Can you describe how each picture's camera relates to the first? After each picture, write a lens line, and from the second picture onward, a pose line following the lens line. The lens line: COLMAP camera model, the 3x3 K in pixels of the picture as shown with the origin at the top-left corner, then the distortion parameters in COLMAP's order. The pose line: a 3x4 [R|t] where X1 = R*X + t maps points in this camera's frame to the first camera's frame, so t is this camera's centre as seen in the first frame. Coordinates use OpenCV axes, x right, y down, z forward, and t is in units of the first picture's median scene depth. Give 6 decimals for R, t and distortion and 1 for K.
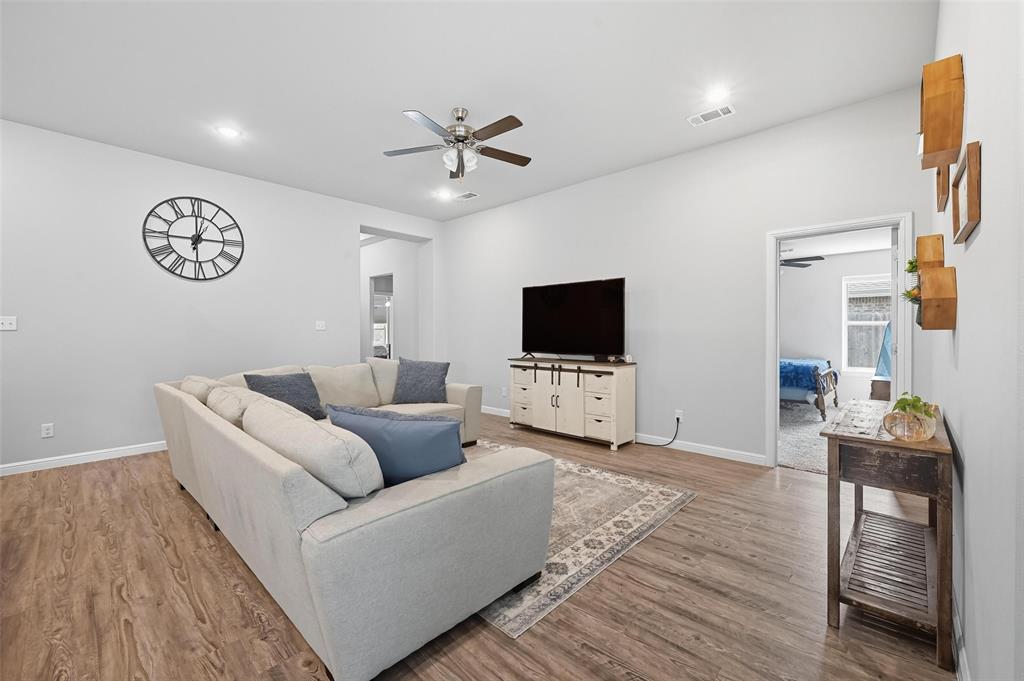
lens RADIAL K [[419.8, 0, 509.4], [0, 419.8, 333.9], [0, 0, 1]] dist [0.000104, -0.000143]
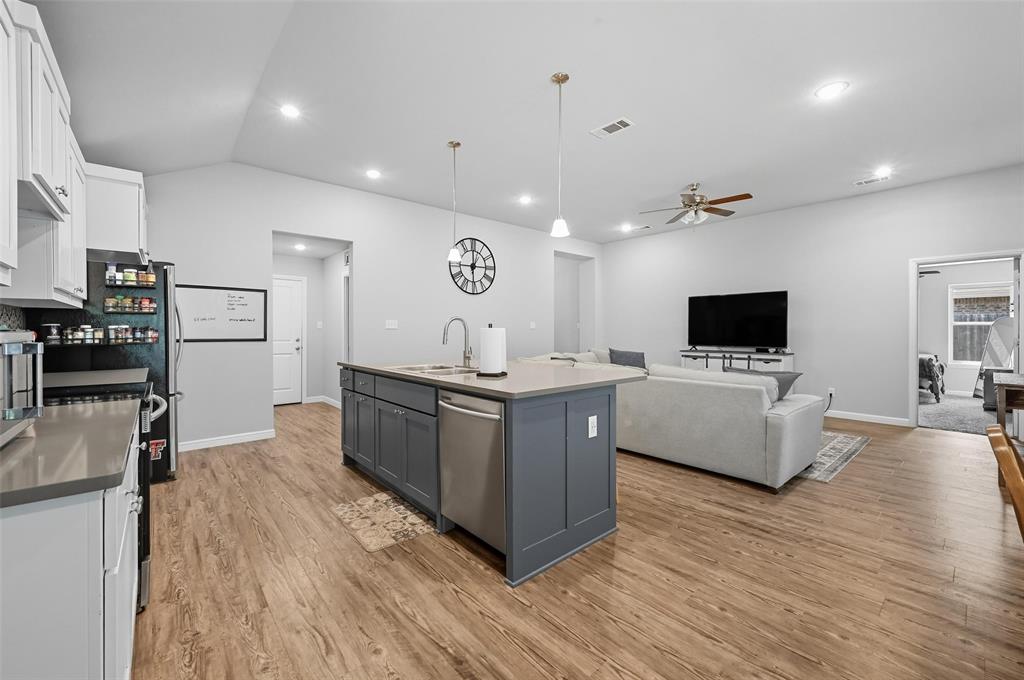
lens RADIAL K [[408.5, 0, 510.4], [0, 408.5, 330.7], [0, 0, 1]] dist [0.001306, 0.000501]
pose [[0.995124, 0.002494, -0.098602, -0.508885], [-0.002803, 0.999992, -0.002995, 0.002365], [0.098593, 0.003257, 0.995122, -0.430289]]
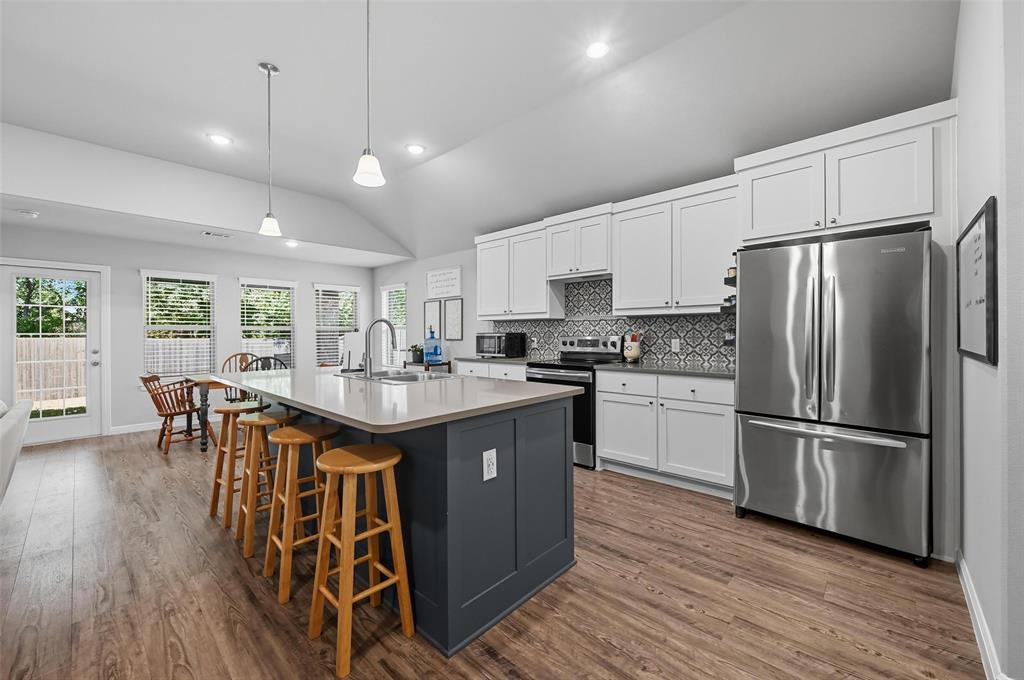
lens RADIAL K [[408.5, 0, 510.4], [0, 408.5, 330.7], [0, 0, 1]] dist [0.001306, 0.000501]
pose [[-0.999944, 0.008569, -0.006232, -0.871379], [0.008562, 0.999963, 0.001147, -0.005440], [0.006241, 0.001094, -0.999980, 0.912697]]
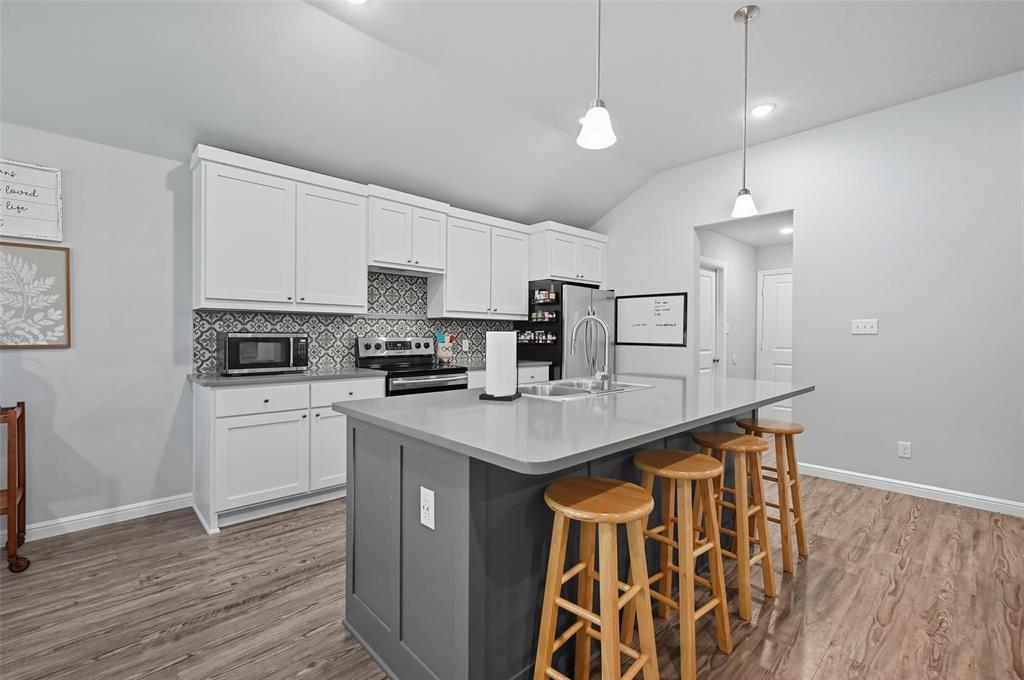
lens RADIAL K [[445.0, 0, 509.9], [0, 445.0, 338.1], [0, 0, 1]] dist [0.000622, 0.000210]
pose [[-0.055549, 0.012809, -0.998374, -0.123335], [-0.010445, 0.999856, 0.013409, -0.003315], [0.998401, 0.011173, -0.055407, 0.207365]]
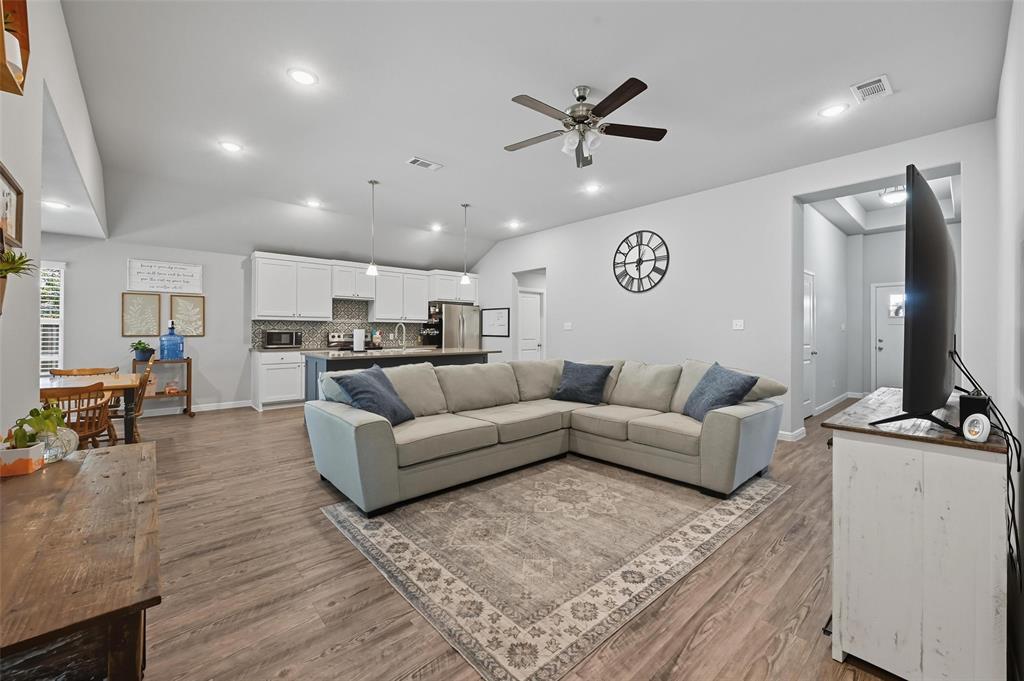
lens RADIAL K [[408.5, 0, 510.4], [0, 408.5, 331.2], [0, 0, 1]] dist [0.001306, 0.000501]
pose [[-0.082114, 0.004591, -0.996612, 0.633713], [-0.007548, 0.999958, 0.005228, -0.008348], [0.996594, 0.007952, -0.082076, 0.747251]]
